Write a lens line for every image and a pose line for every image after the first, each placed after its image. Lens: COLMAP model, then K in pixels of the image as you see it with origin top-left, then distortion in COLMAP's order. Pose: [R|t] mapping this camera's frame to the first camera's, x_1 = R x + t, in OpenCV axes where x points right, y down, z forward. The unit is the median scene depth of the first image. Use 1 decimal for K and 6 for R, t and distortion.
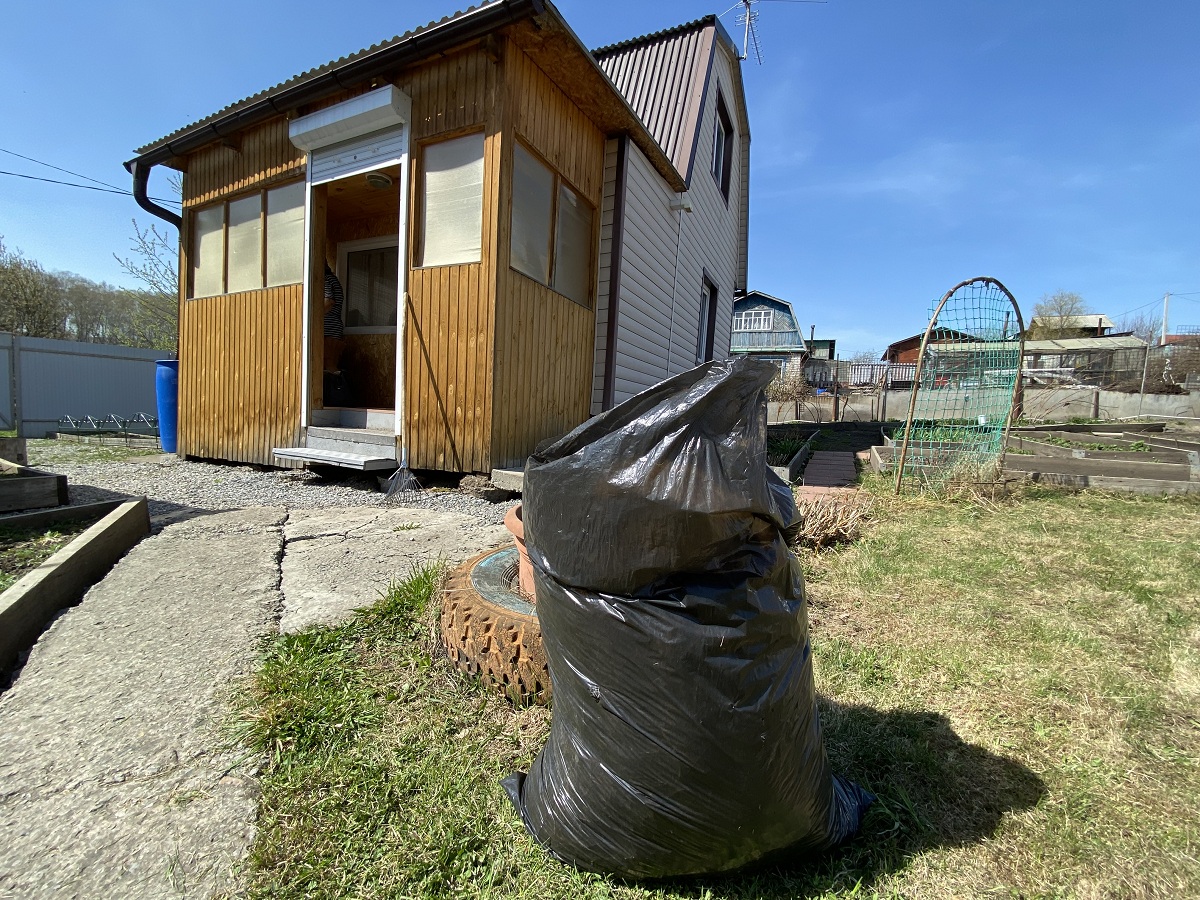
lens RADIAL K [[477.3, 0, 599.9], [0, 477.3, 454.8], [0, 0, 1]] dist [0.000693, -0.000052]
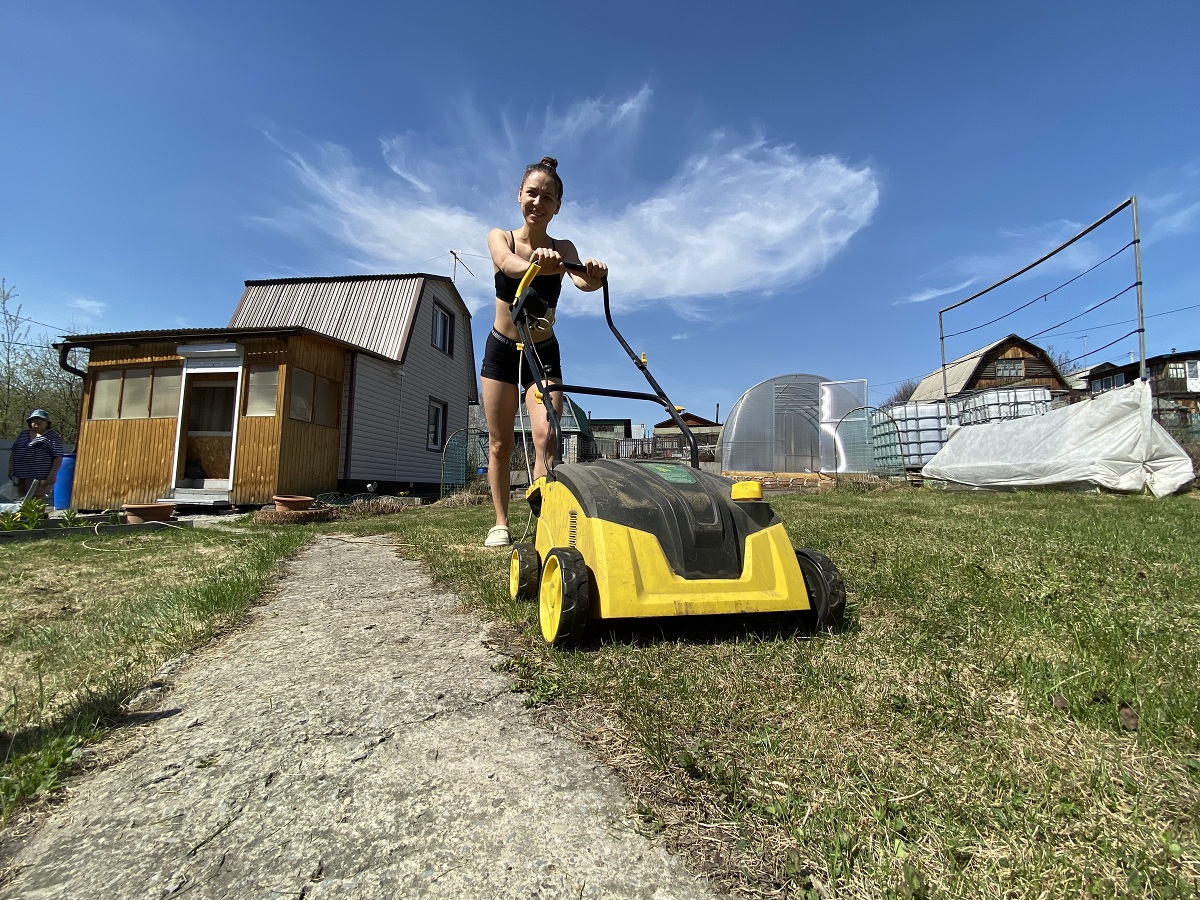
lens RADIAL K [[490.9, 0, 591.6], [0, 490.9, 452.9], [0, 0, 1]] dist [0.014278, -0.019850]
pose [[0.956299, -0.010995, 0.292184, 0.423654], [0.054905, 0.988269, -0.142513, 0.171588], [-0.287190, 0.152327, 0.945684, -1.370980]]
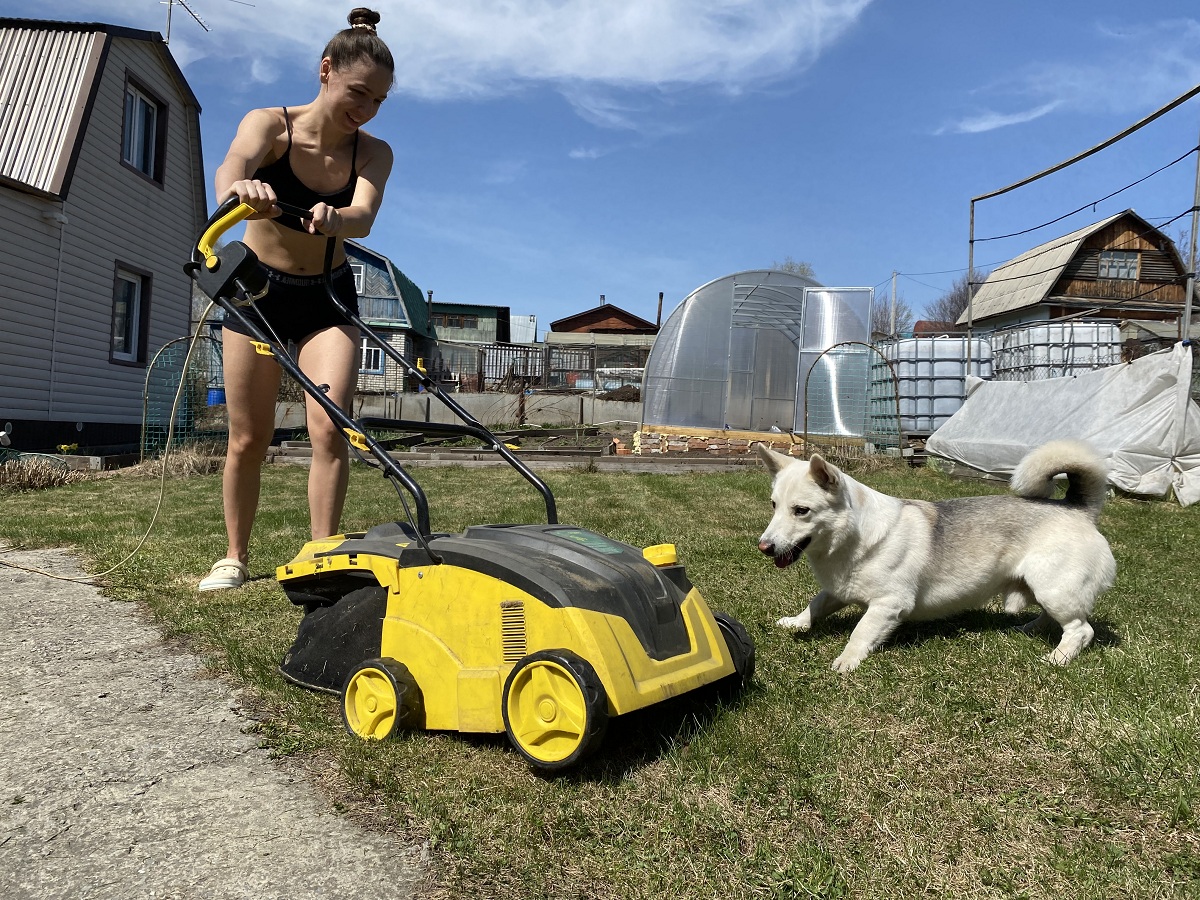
lens RADIAL K [[895.6, 0, 600.0], [0, 895.6, 450.0], [0, 0, 1]] dist [0.000998, -0.003945]
pose [[0.886669, -0.006628, 0.462357, 0.403359], [0.029372, 0.998685, -0.042009, 0.129355], [-0.461471, 0.050828, 0.885698, -1.563480]]
